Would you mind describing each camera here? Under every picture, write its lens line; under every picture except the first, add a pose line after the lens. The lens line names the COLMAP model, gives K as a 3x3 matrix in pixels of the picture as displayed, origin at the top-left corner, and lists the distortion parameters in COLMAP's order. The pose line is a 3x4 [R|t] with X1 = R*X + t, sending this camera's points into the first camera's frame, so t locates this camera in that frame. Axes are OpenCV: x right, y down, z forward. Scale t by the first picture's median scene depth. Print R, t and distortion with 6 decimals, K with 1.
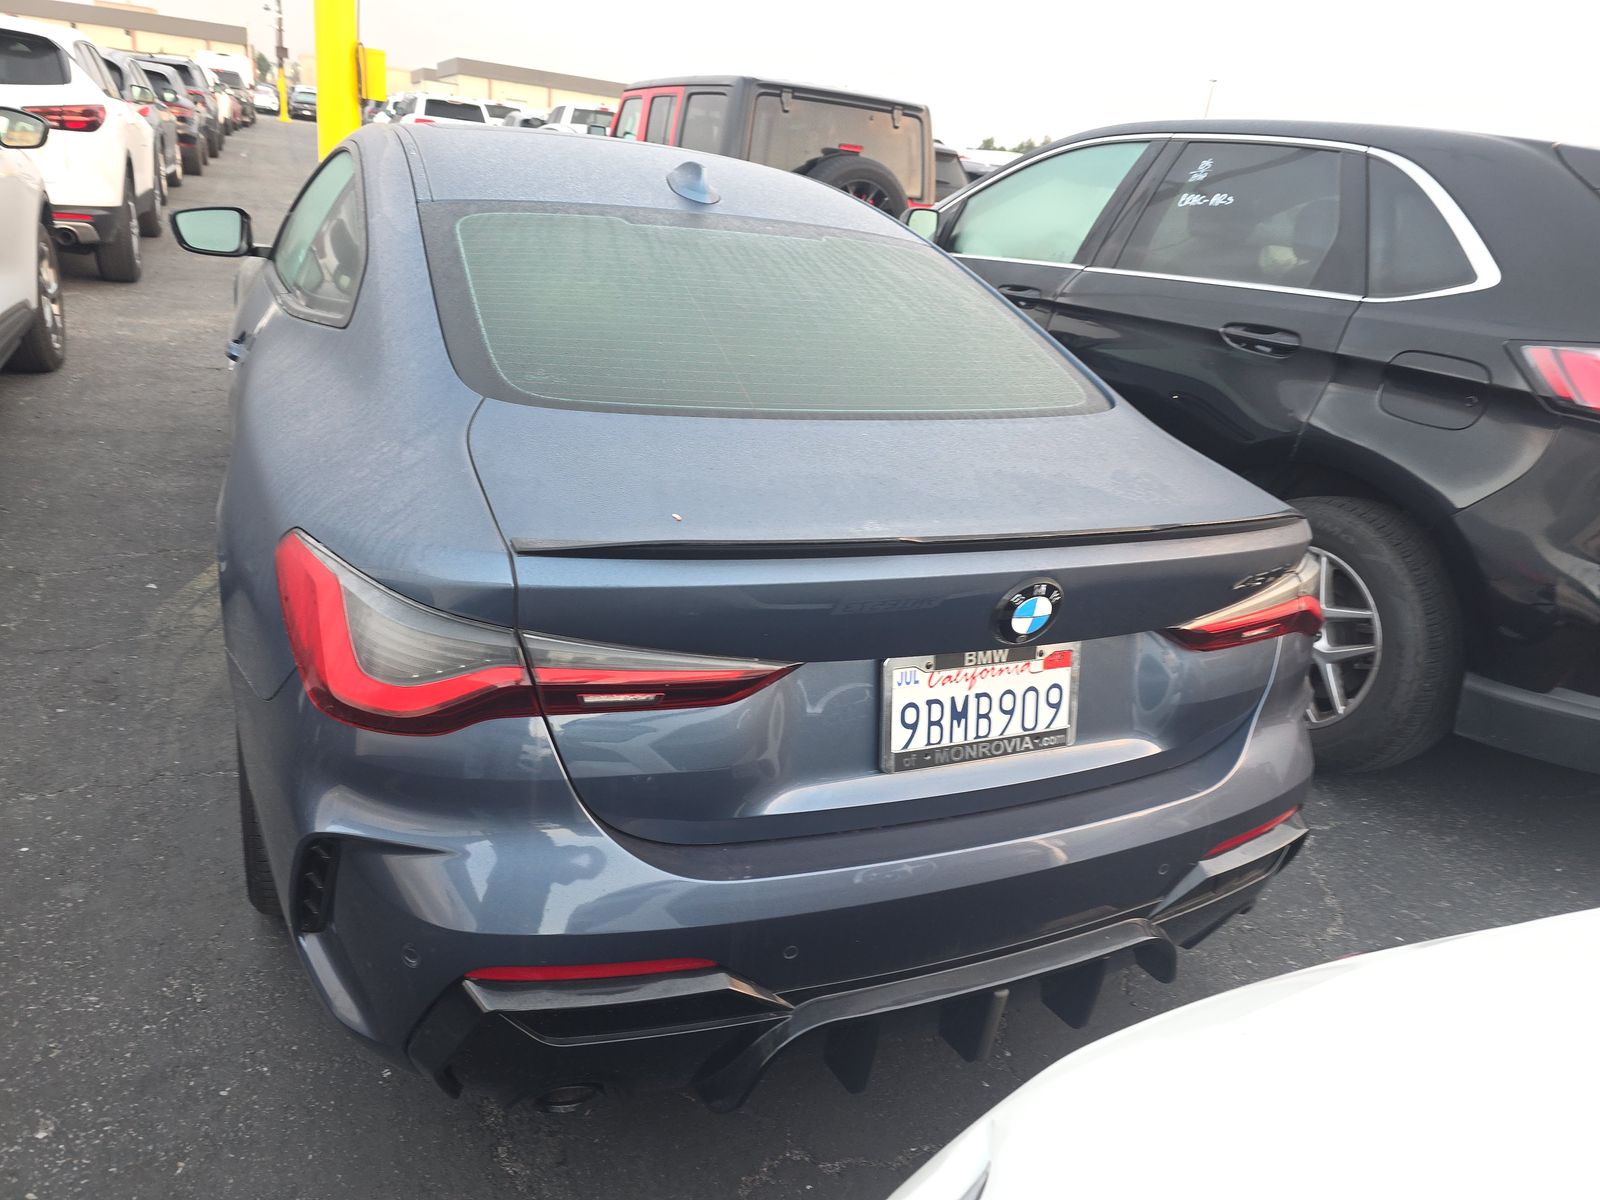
lens RADIAL K [[1093.2, 0, 808.8], [0, 1093.2, 607.1], [0, 0, 1]] dist [0.055636, -0.058654]
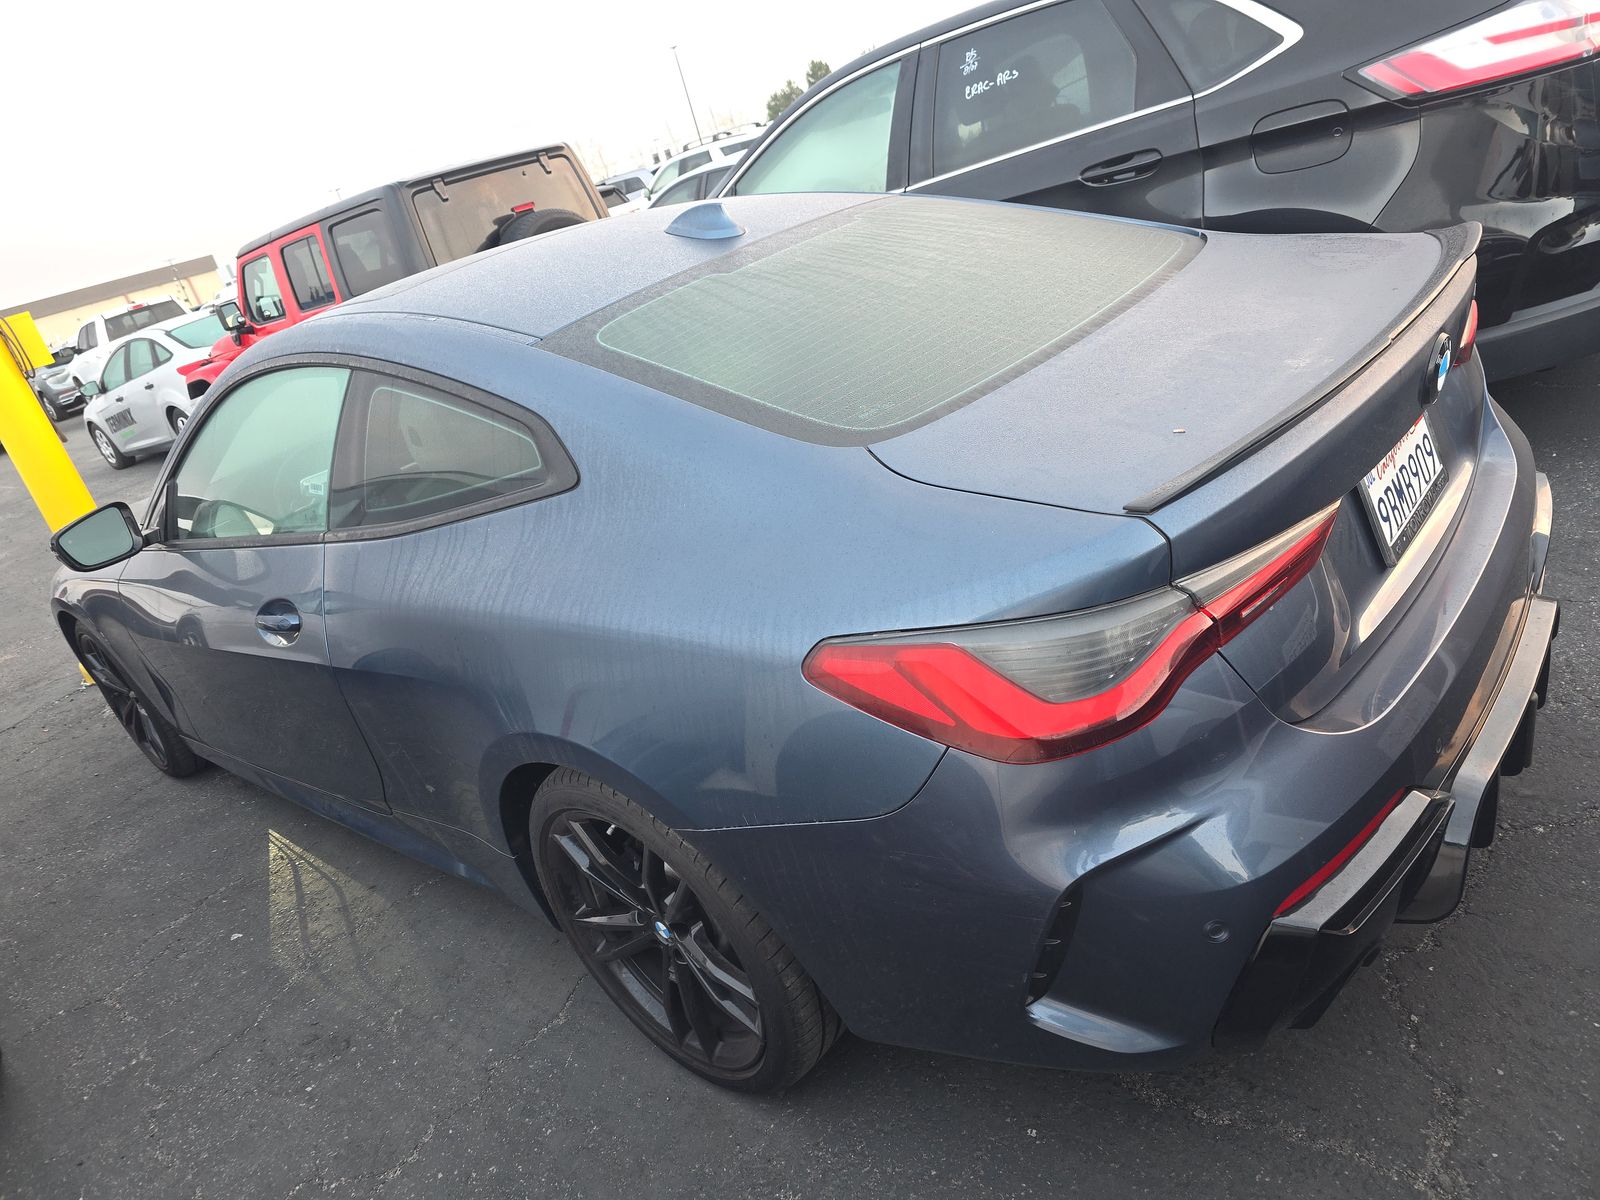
lens RADIAL K [[1093.2, 0, 804.1], [0, 1093.2, 590.3], [0, 0, 1]] dist [0.055636, -0.058654]
pose [[0.836098, -0.485443, 0.255509, -0.370054], [0.492181, 0.869507, 0.041425, -0.083182], [-0.242276, 0.091121, 0.965919, 0.049314]]
